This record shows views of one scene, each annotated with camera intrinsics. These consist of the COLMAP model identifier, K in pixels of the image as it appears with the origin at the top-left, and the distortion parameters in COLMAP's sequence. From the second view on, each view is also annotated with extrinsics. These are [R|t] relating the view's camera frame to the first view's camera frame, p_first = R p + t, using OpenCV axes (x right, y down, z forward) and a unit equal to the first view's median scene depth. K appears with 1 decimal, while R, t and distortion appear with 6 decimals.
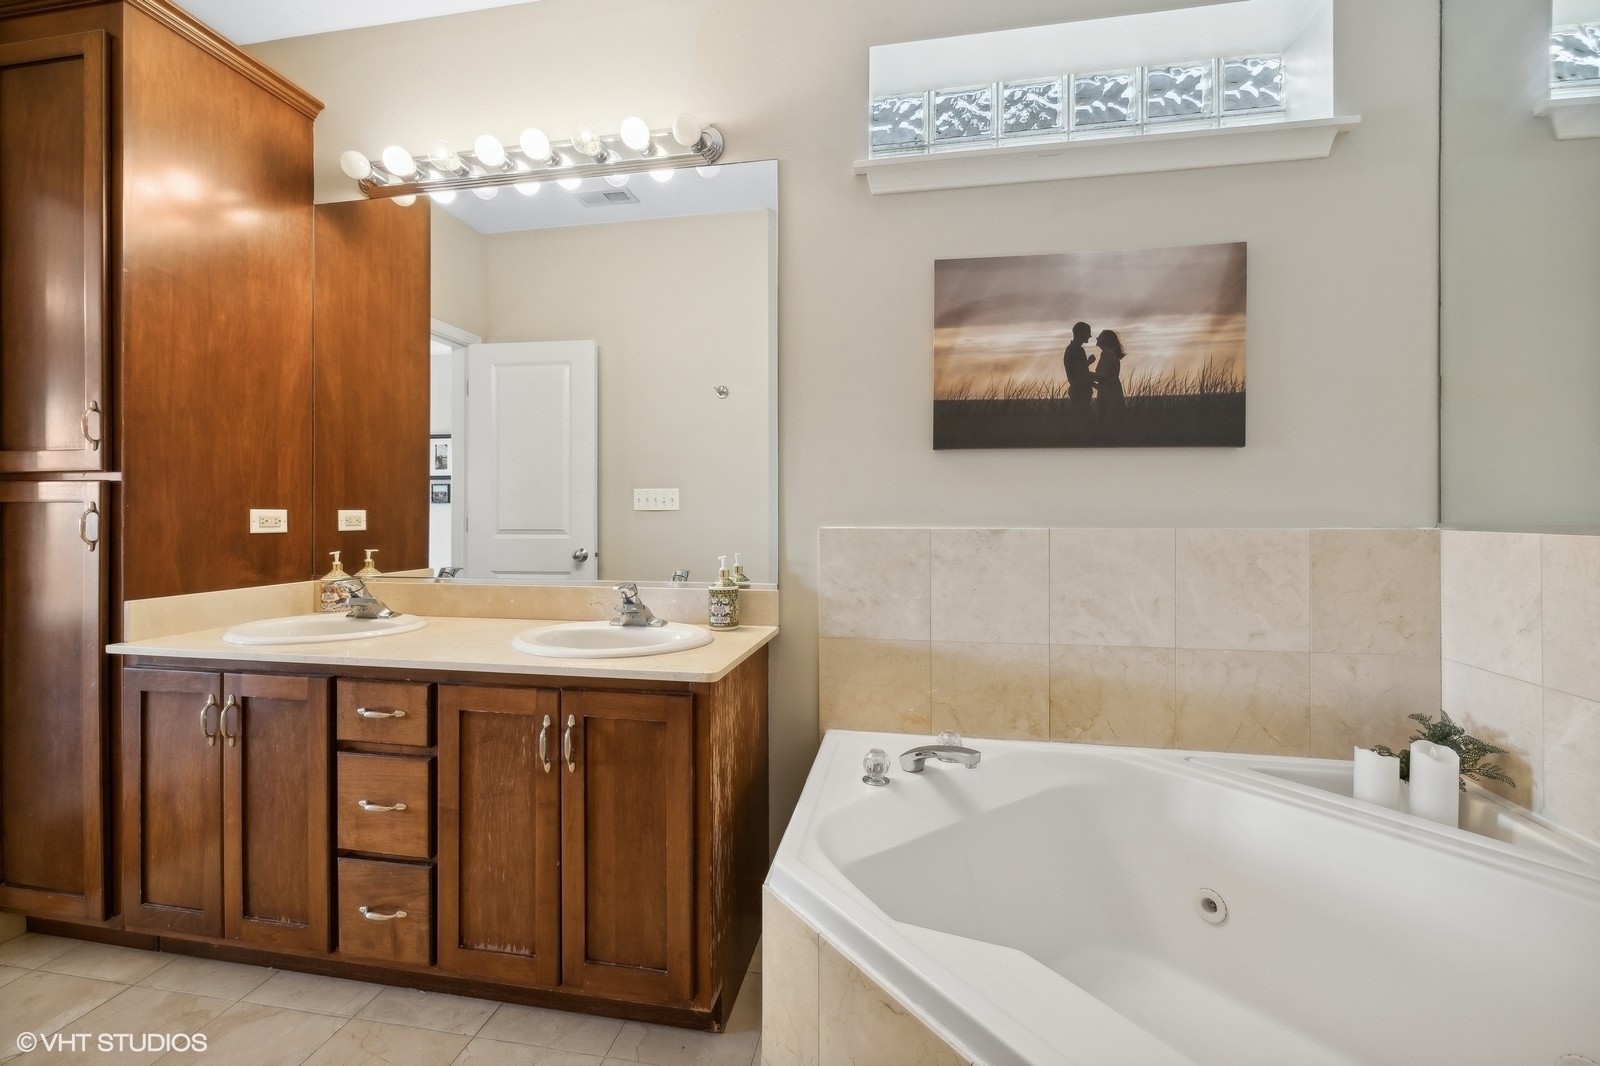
lens RADIAL K [[677.7, 0, 808.9], [0, 677.7, 510.3], [0, 0, 1]] dist [0.002906, -0.001274]
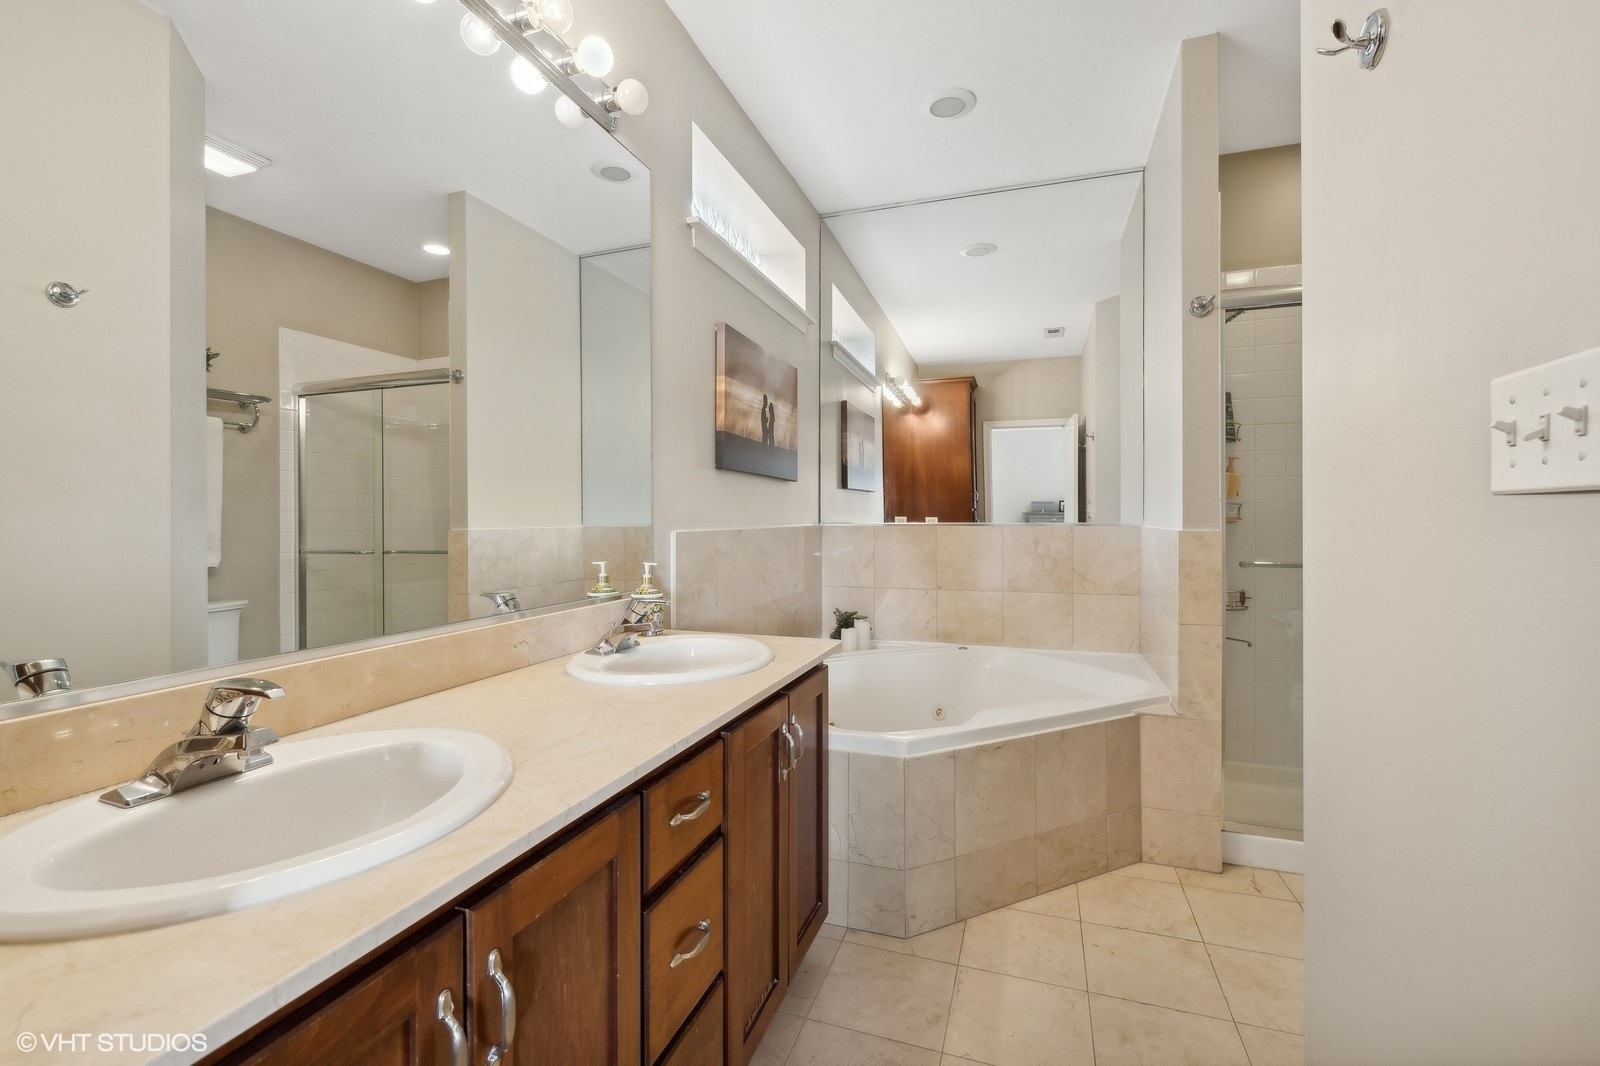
lens RADIAL K [[677.7, 0, 799.5], [0, 677.7, 520.3], [0, 0, 1]] dist [0.002906, -0.001274]
pose [[0.166595, -0.003384, 0.986020, -1.111343], [-0.000841, 0.999993, 0.003574, 0.003546], [-0.986025, -0.001424, 0.166591, 0.669791]]
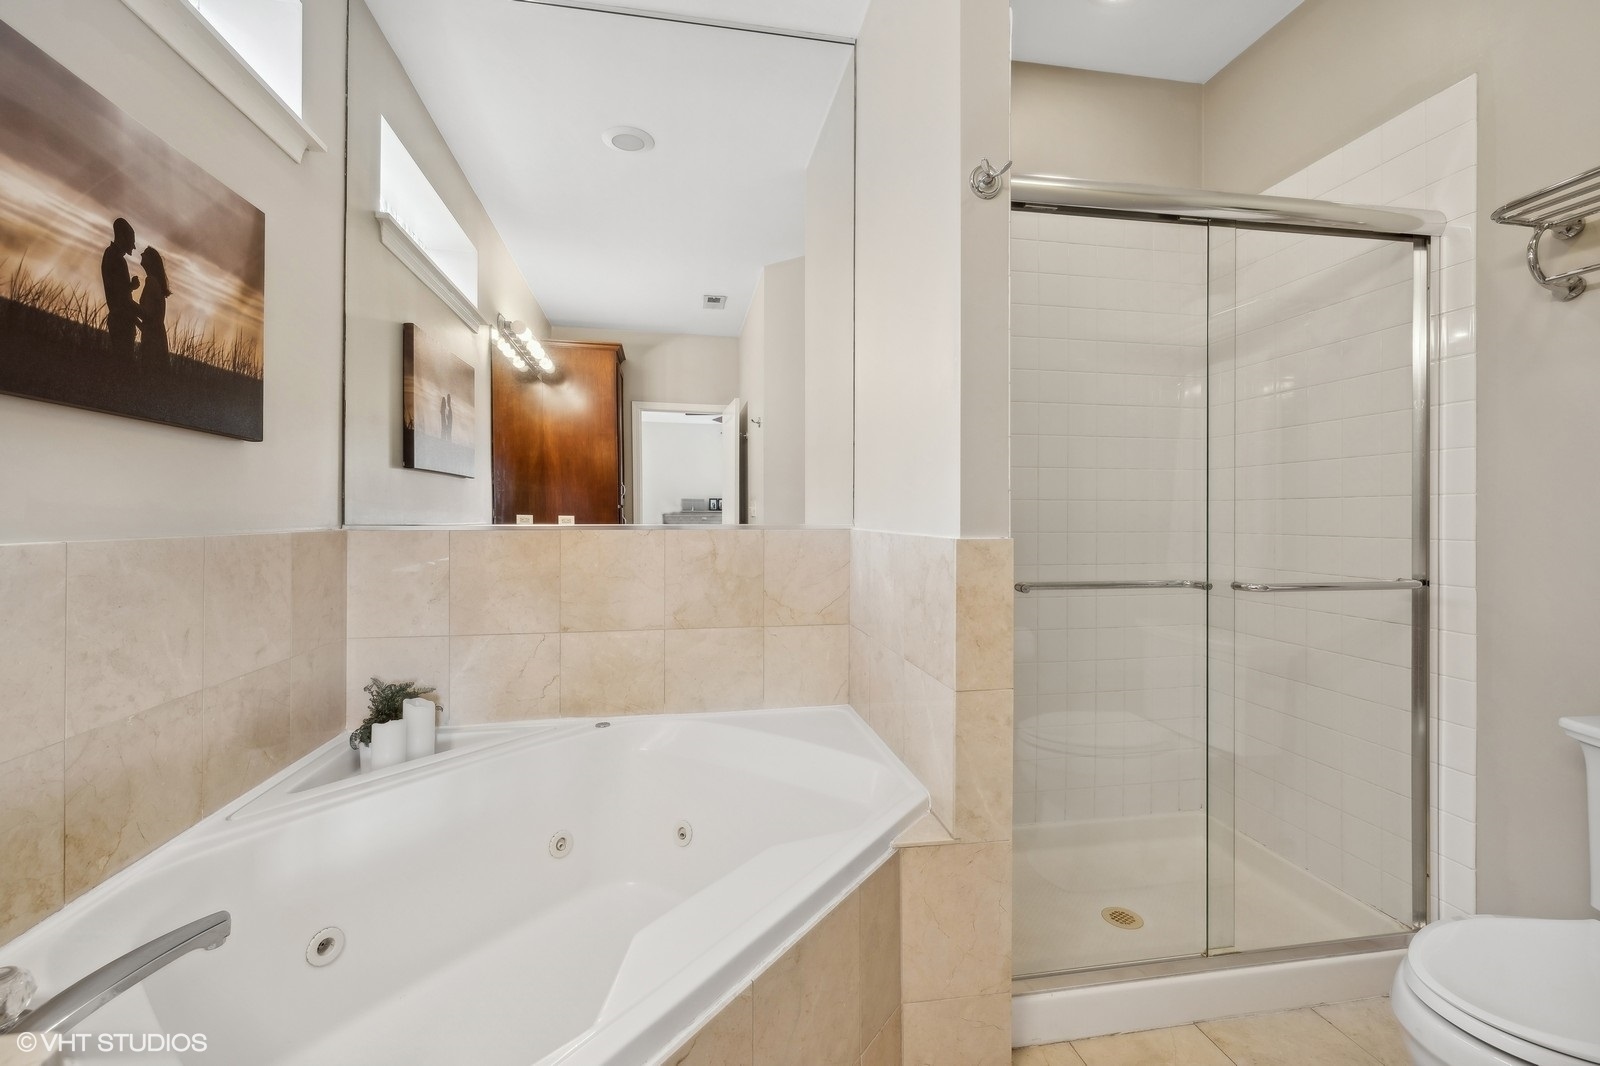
lens RADIAL K [[677.7, 0, 797.8], [0, 677.7, 511.5], [0, 0, 1]] dist [0.002906, -0.001274]
pose [[-0.334900, 0.006995, 0.942228, -0.420043], [-0.004057, 0.999952, -0.008865, 0.002932], [-0.942245, -0.006792, -0.334855, 0.614335]]
